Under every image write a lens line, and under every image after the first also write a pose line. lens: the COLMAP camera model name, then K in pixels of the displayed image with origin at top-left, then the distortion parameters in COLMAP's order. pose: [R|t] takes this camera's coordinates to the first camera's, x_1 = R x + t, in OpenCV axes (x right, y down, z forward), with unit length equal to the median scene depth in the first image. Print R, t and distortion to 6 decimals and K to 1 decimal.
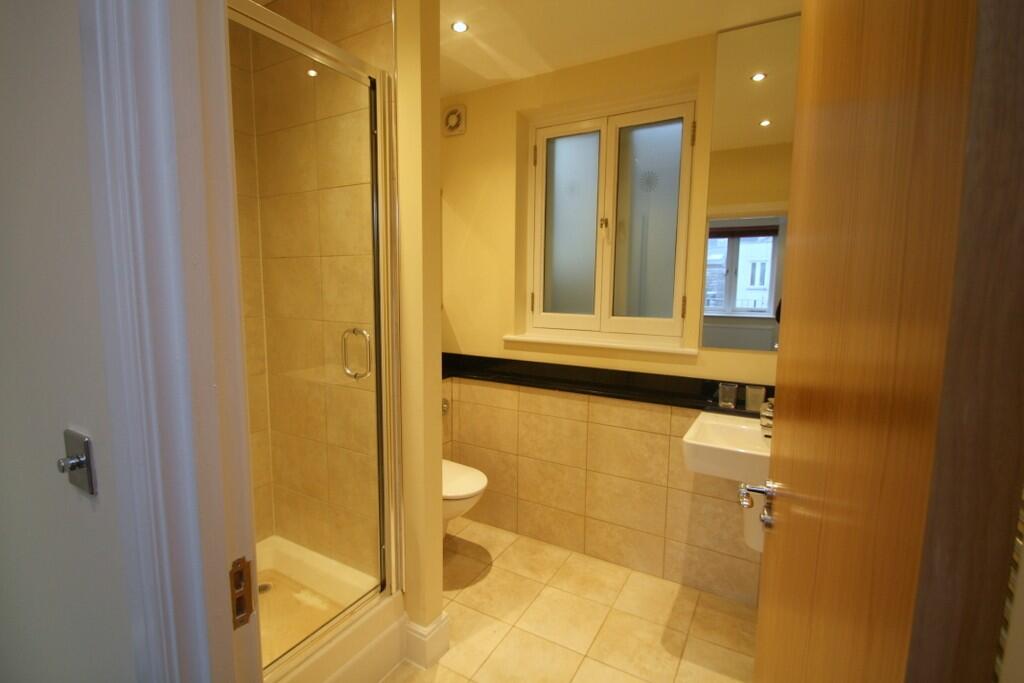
lens RADIAL K [[475.8, 0, 498.9], [0, 475.8, 341.9], [0, 0, 1]] dist [0.016975, -0.018721]
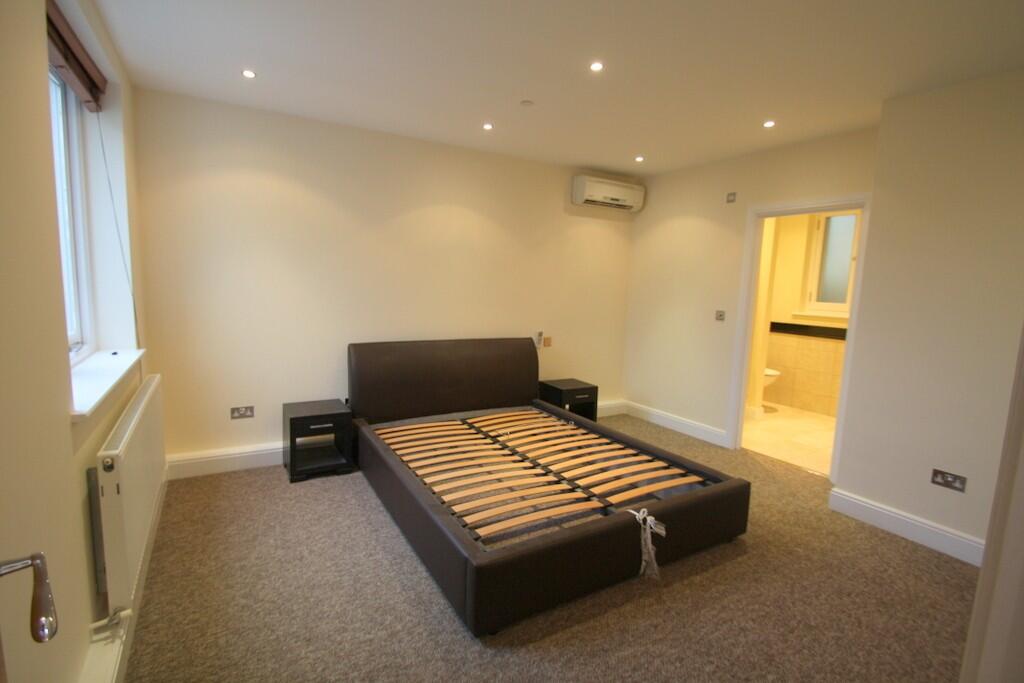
lens RADIAL K [[484.6, 0, 512.0], [0, 484.6, 341.5], [0, 0, 1]] dist [0.017000, -0.024482]
pose [[0.883081, 0.082621, -0.461890, -0.094102], [-0.083024, 0.996357, 0.019491, 0.202101], [0.461817, 0.021136, 0.886723, -1.660981]]
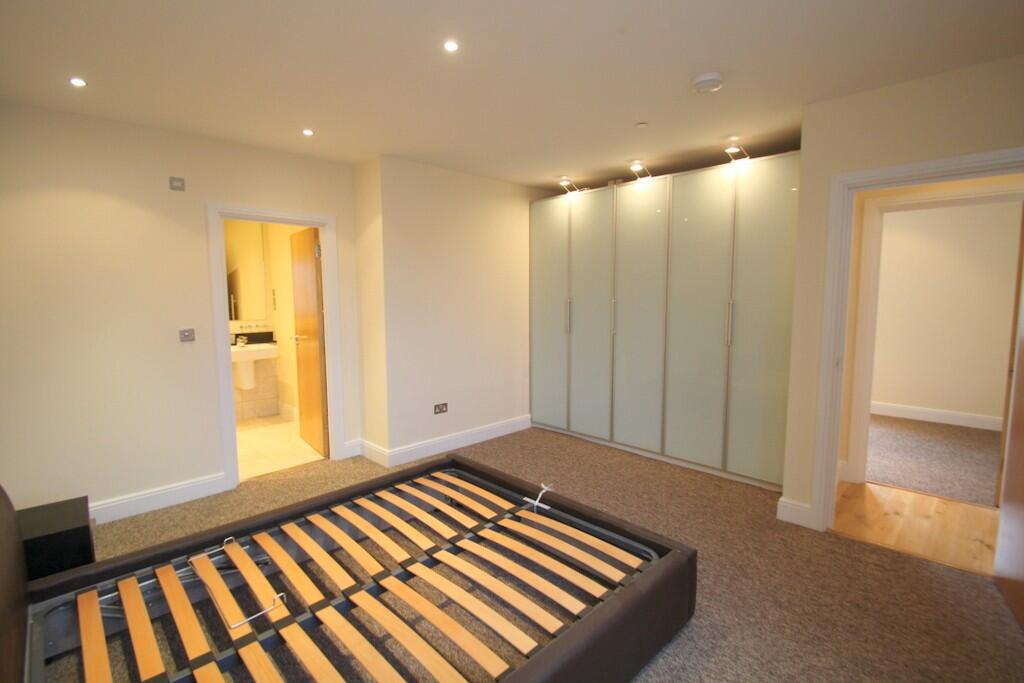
lens RADIAL K [[475.8, 0, 498.9], [0, 475.8, 341.9], [0, 0, 1]] dist [0.016975, -0.018721]
pose [[0.262713, -0.107390, 0.958879, -1.337134], [0.123299, 0.989376, 0.077024, 0.098040], [-0.956963, 0.097994, 0.273163, -0.932165]]
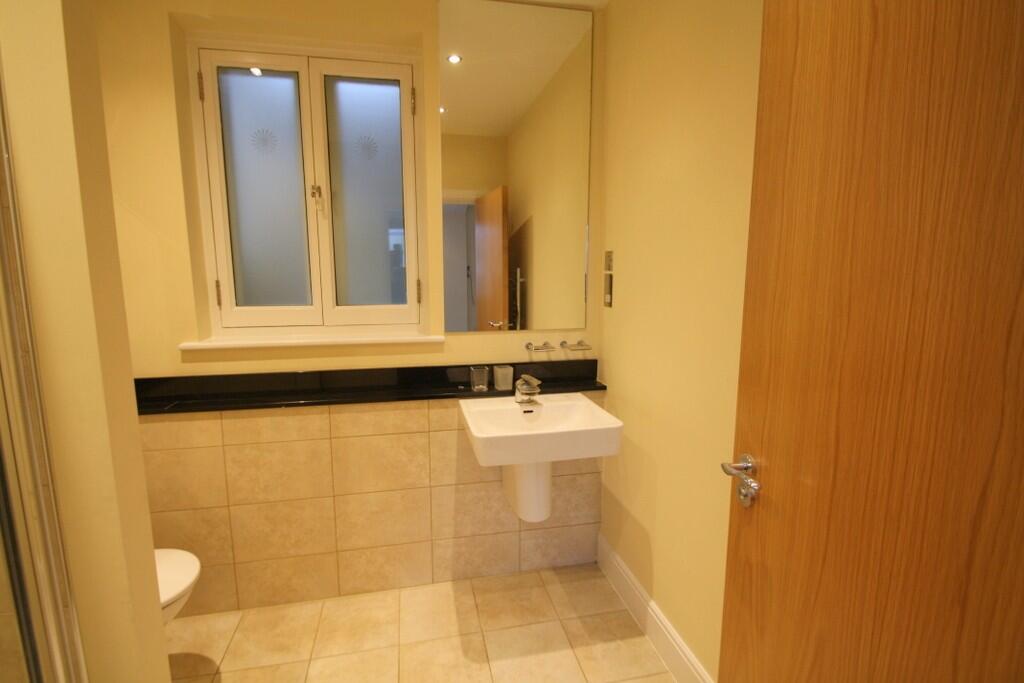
lens RADIAL K [[475.8, 0, 498.9], [0, 475.8, 341.9], [0, 0, 1]] dist [0.016975, -0.018721]
pose [[0.739109, -0.110217, 0.664507, -0.125506], [0.090796, 0.993821, 0.063849, -0.020878], [-0.667438, 0.013144, 0.744549, 0.208133]]
